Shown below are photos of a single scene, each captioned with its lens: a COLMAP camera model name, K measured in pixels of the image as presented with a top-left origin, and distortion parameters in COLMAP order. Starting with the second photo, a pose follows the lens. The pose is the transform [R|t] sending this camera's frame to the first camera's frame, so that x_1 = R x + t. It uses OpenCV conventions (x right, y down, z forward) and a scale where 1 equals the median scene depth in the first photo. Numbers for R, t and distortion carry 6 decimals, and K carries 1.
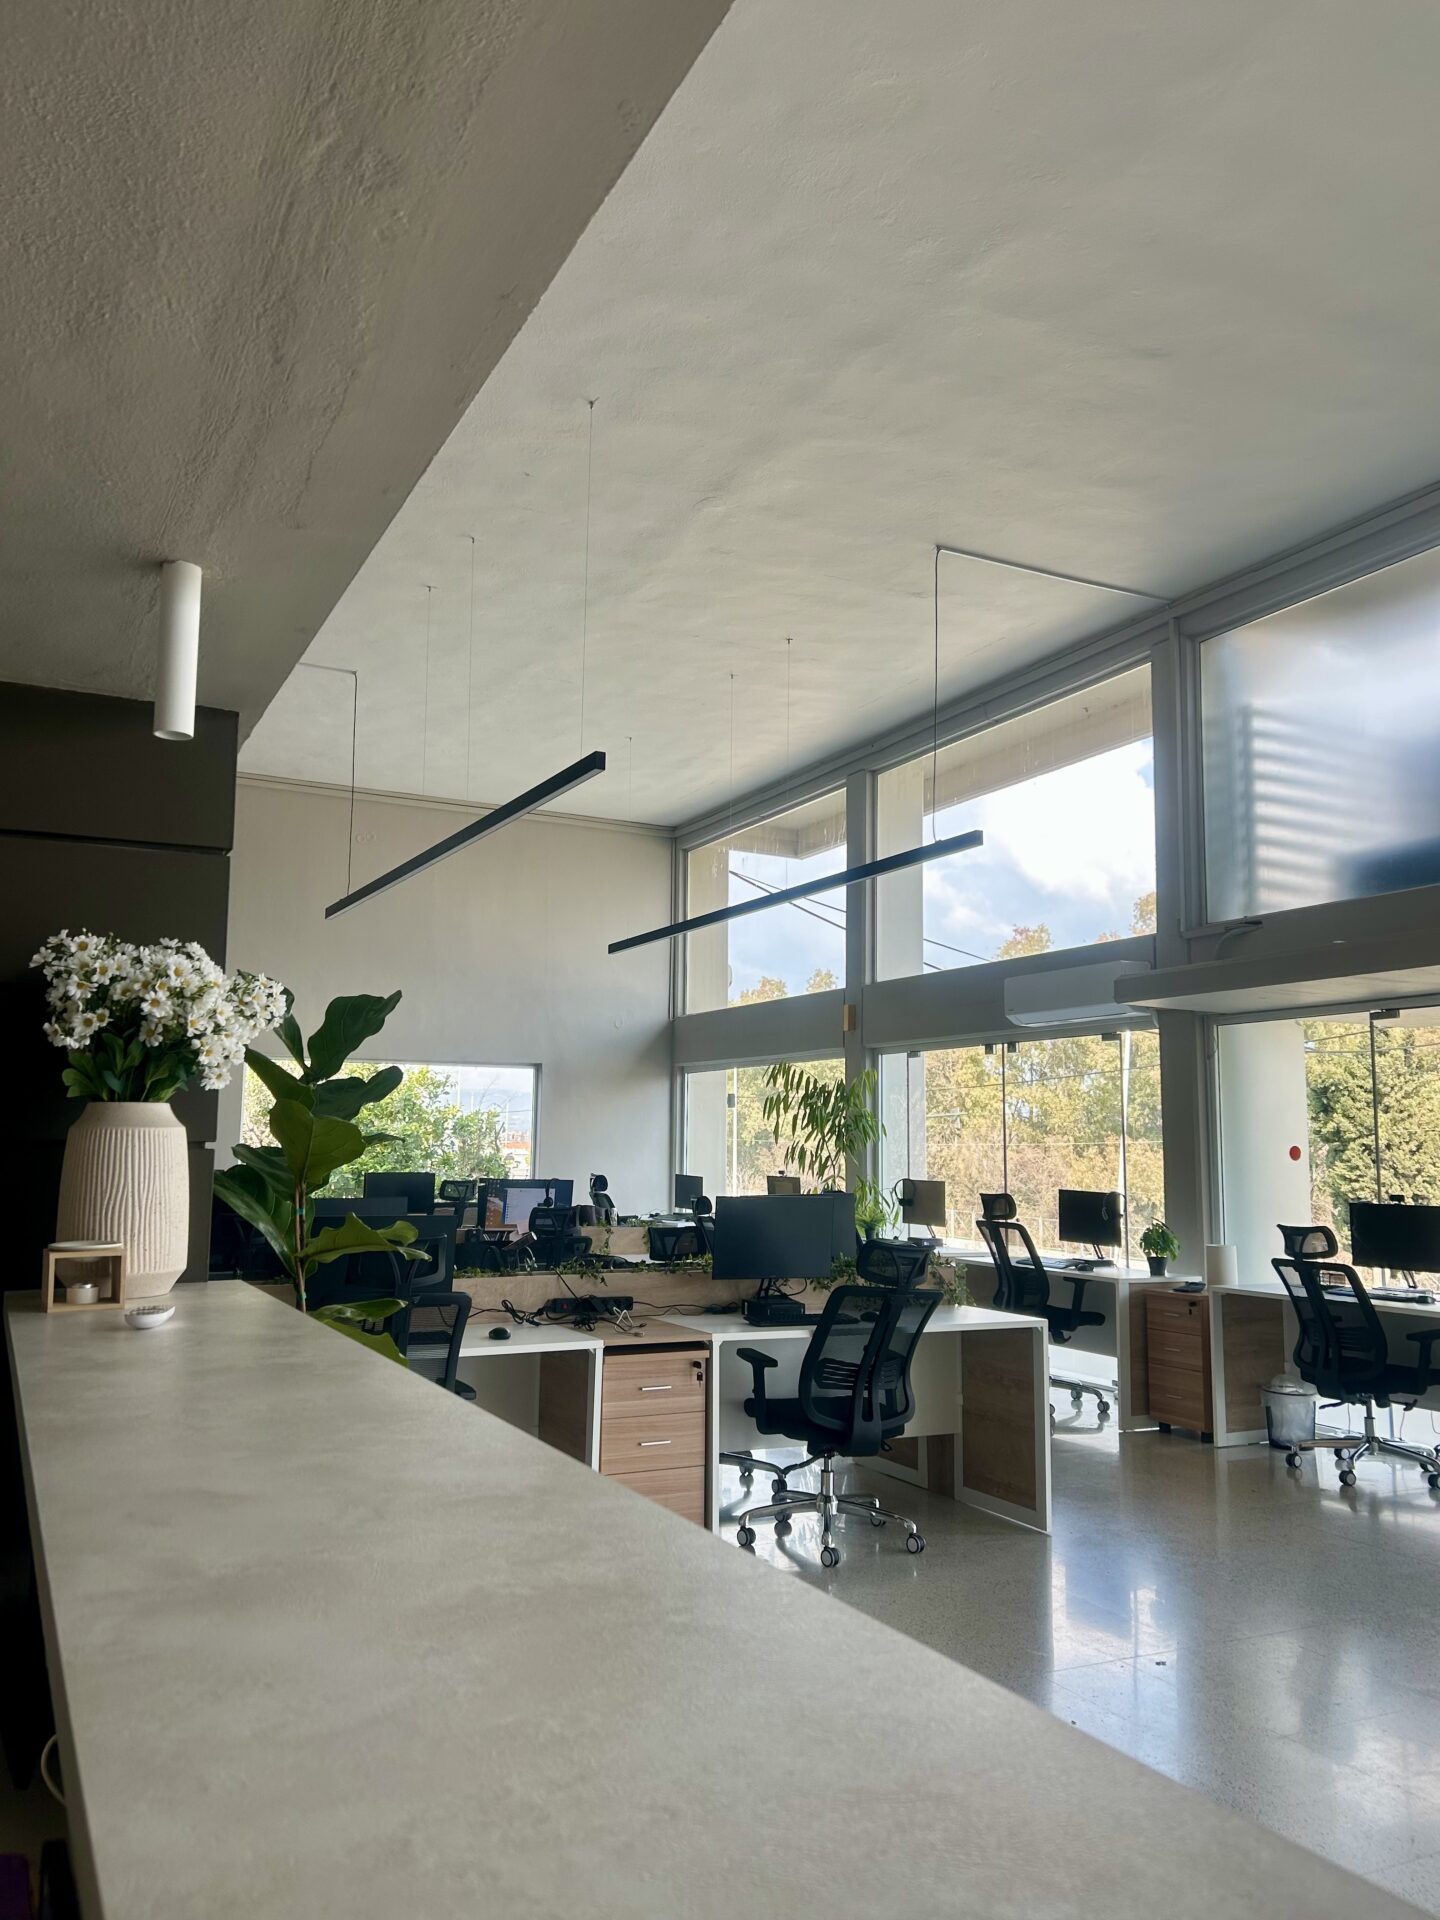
lens RADIAL K [[1442.4, 0, 715.5], [0, 1442.4, 961.2], [0, 0, 1]] dist [0.065744, -0.066732]
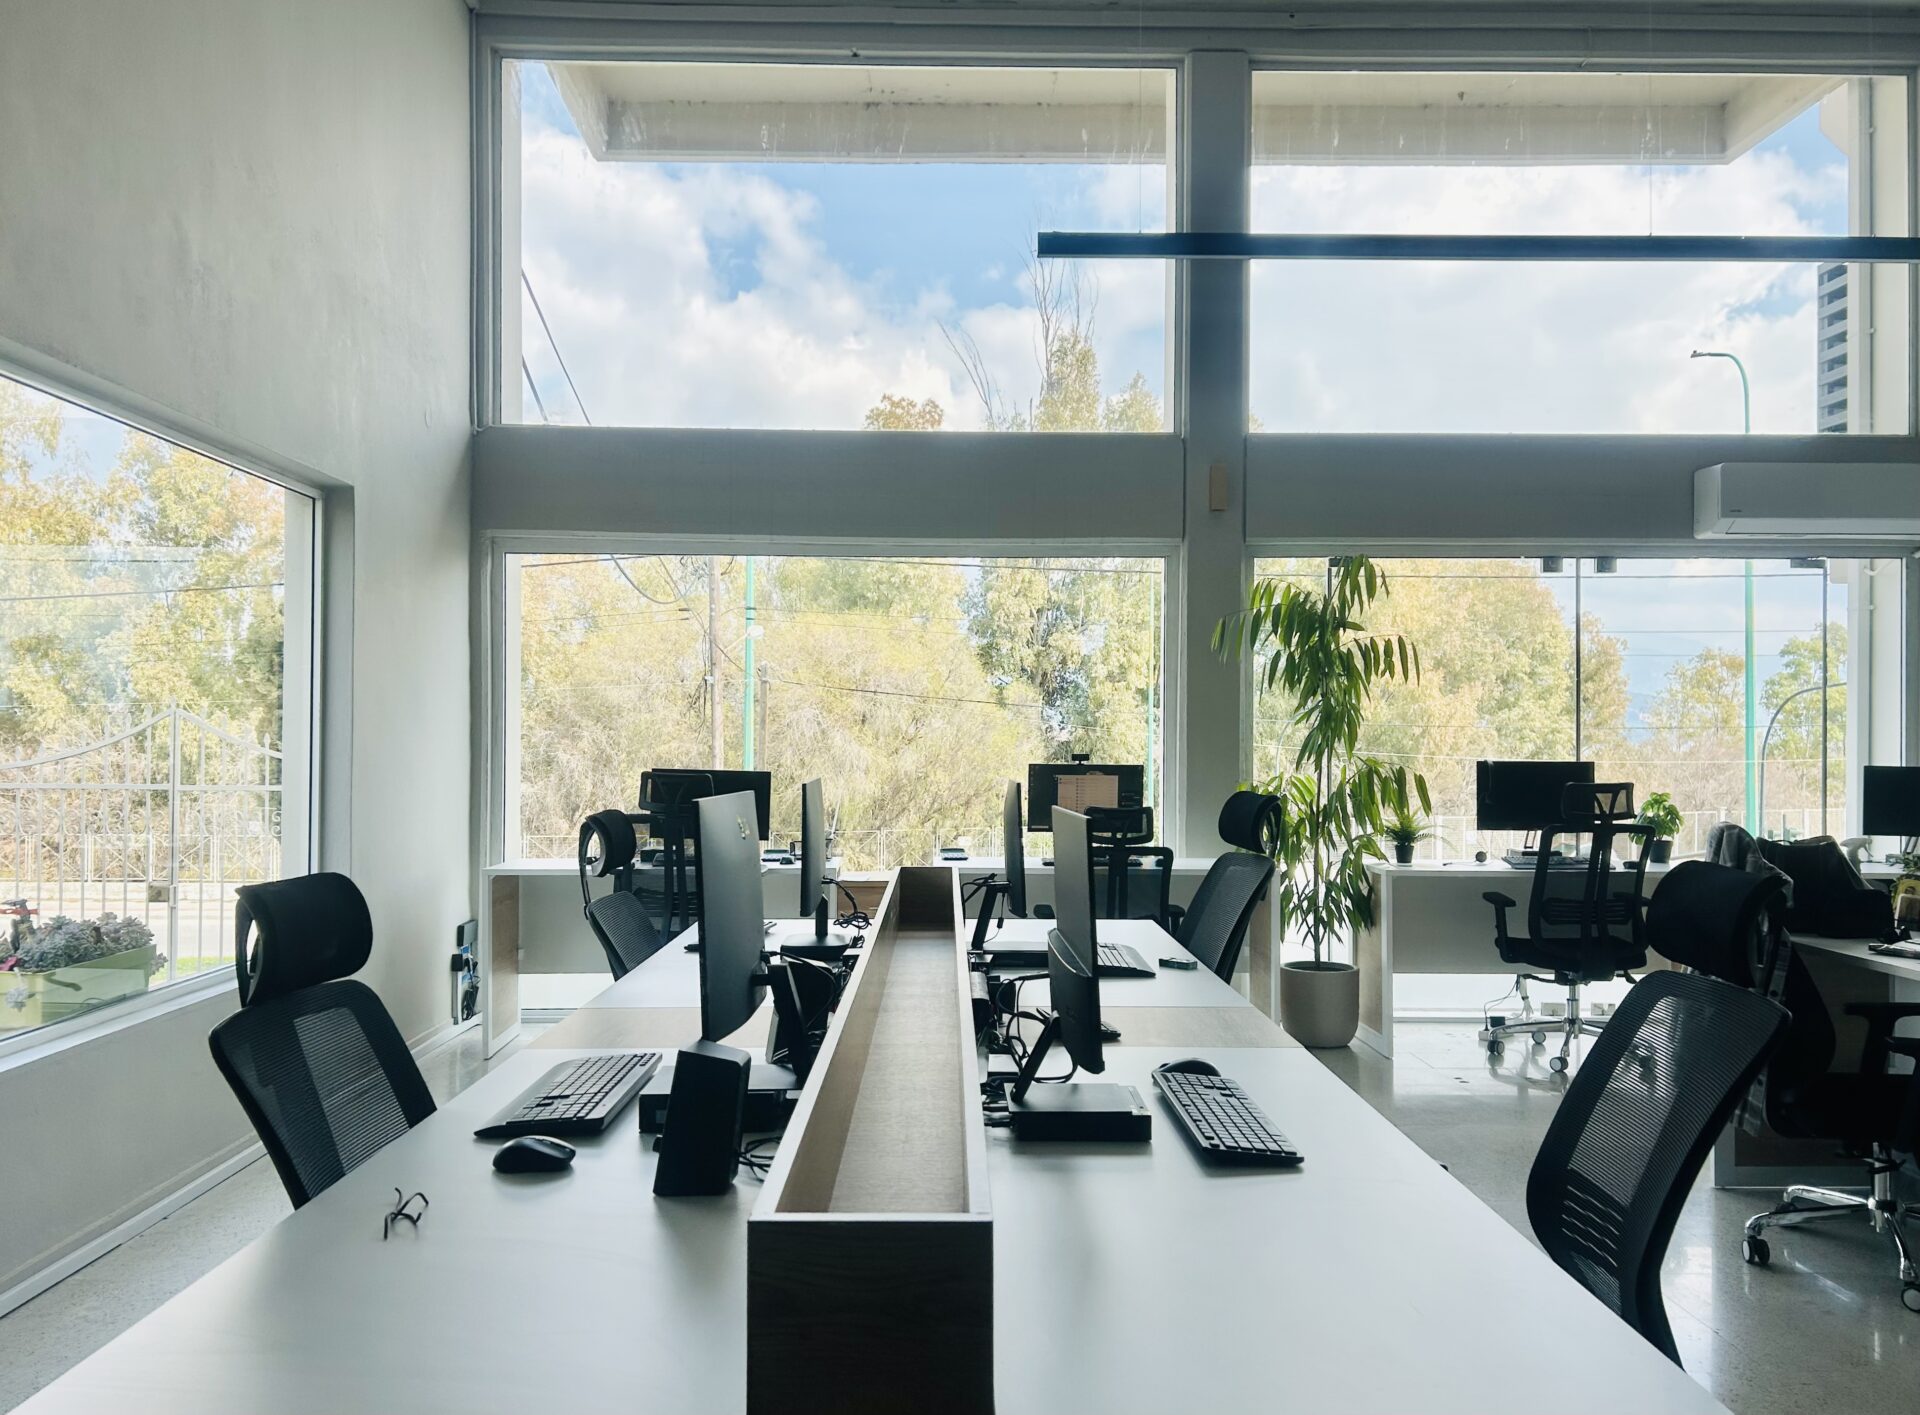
lens RADIAL K [[1442.4, 0, 962.7], [0, 1442.4, 713.9], [0, 0, 1]] dist [0.065744, -0.066732]
pose [[0.410572, 0.004109, 0.911819, -0.179046], [-0.114385, 0.992323, 0.047034, 0.042248], [-0.904625, -0.123609, 0.407890, 0.312314]]
